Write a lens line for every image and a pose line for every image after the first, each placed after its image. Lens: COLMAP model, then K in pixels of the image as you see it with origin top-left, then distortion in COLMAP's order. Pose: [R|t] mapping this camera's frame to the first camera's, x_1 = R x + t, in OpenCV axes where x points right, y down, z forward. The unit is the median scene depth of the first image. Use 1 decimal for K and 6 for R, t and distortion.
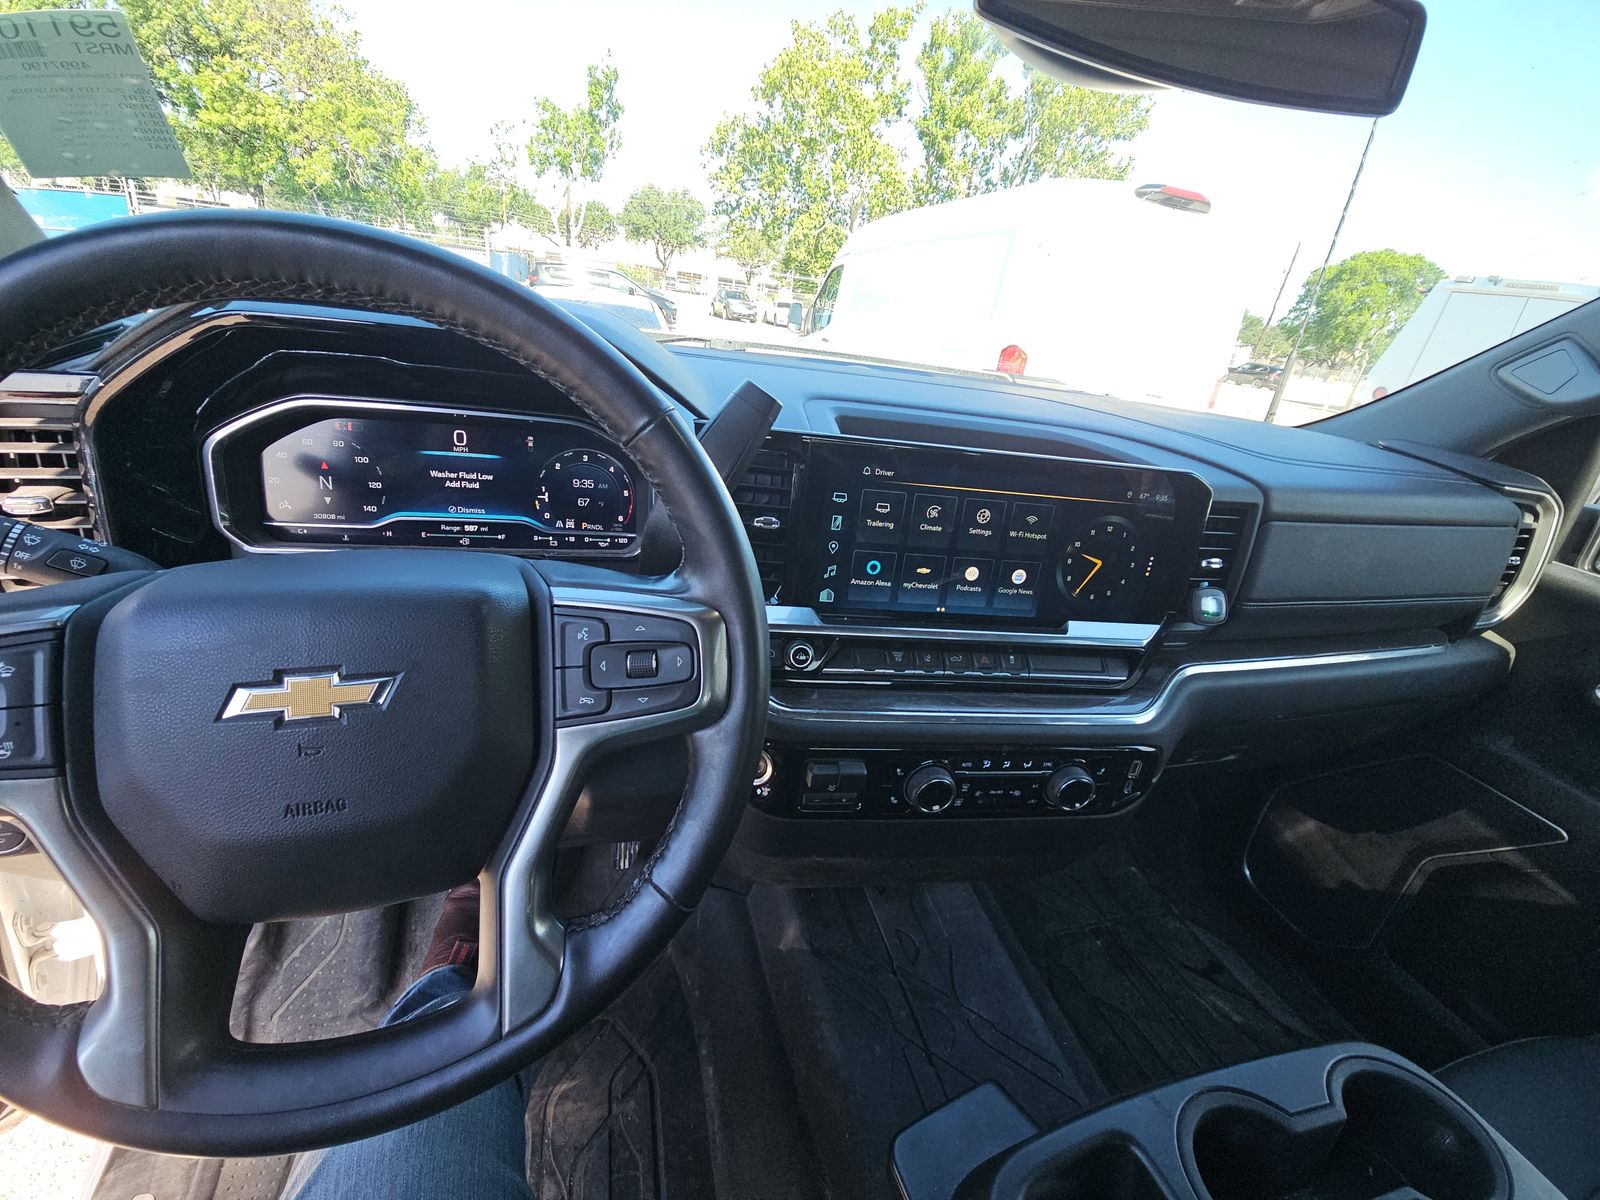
lens RADIAL K [[645.8, 0, 800.0], [0, 645.8, 600.0], [0, 0, 1]] dist [0.002814, -0.006873]
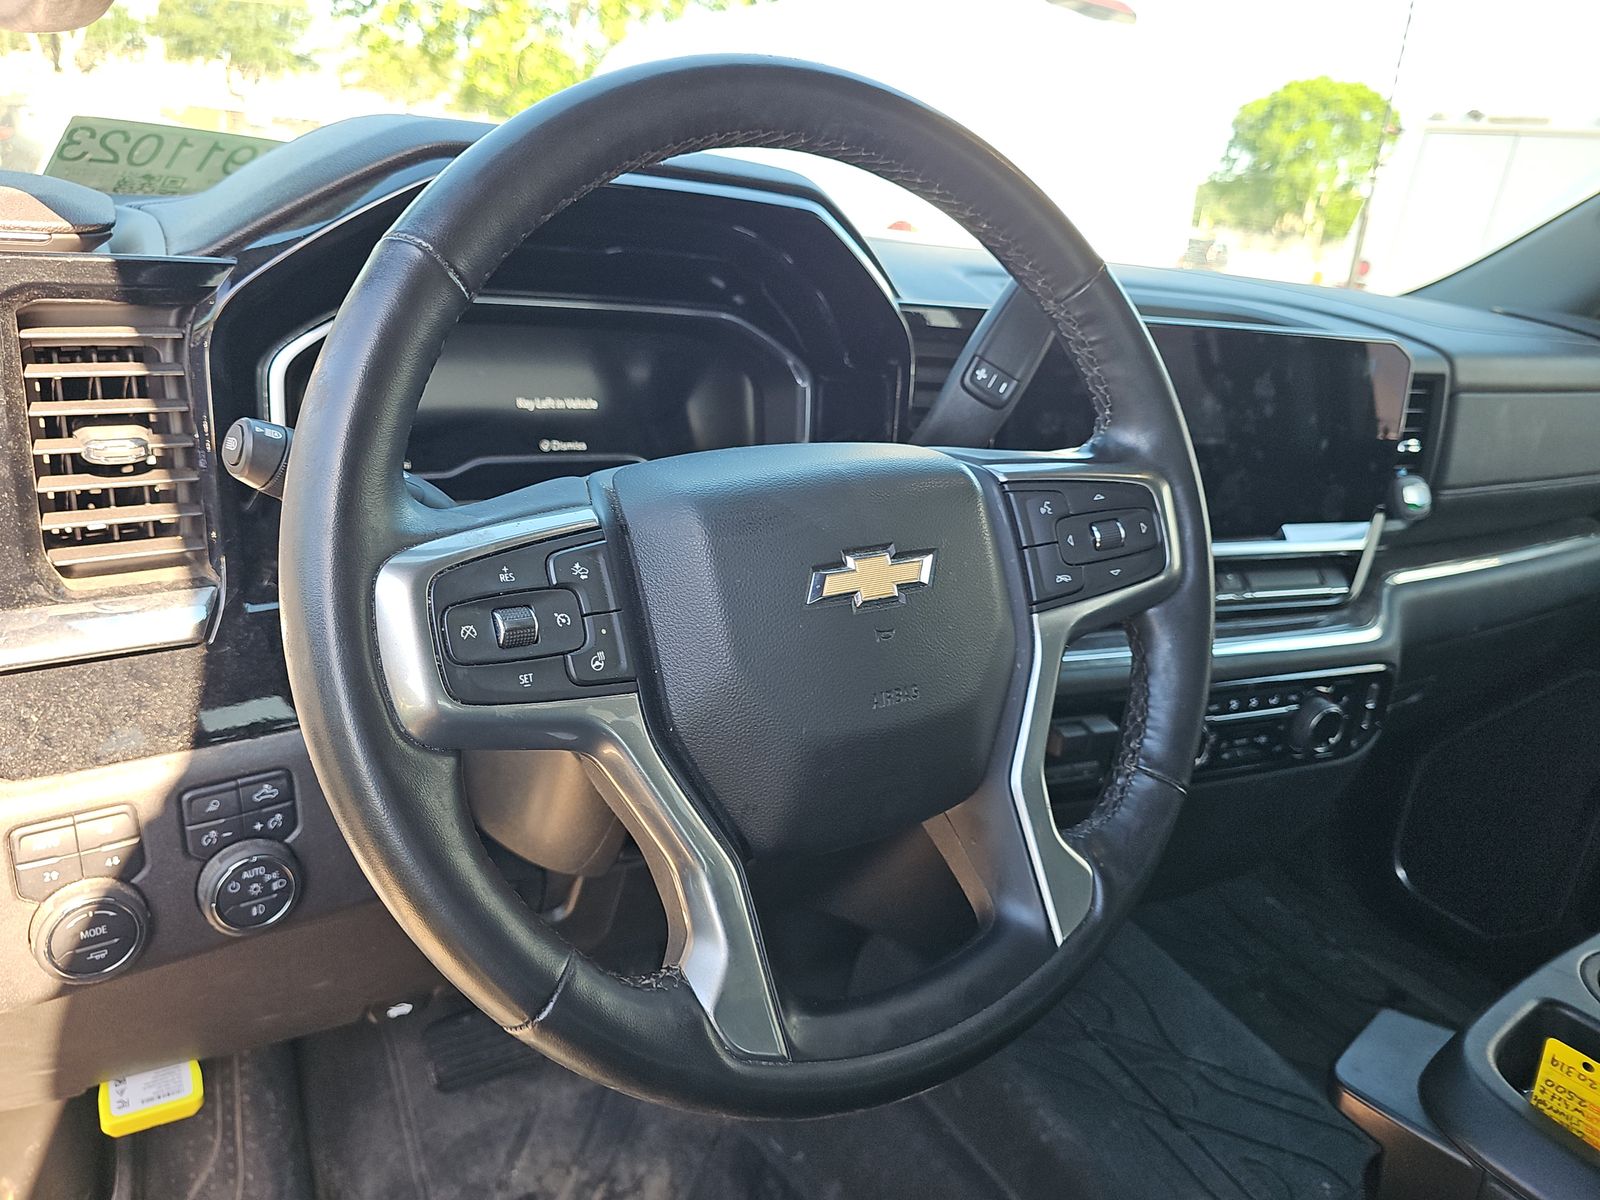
lens RADIAL K [[1082.4, 0, 800.0], [0, 1082.4, 600.0], [0, 0, 1]] dist [-0.003922, -0.002758]
pose [[0.965309, -0.113209, 0.235290, -0.501829], [0.123896, 0.991808, -0.031092, 0.089276], [-0.229843, 0.059165, 0.971428, -0.192756]]
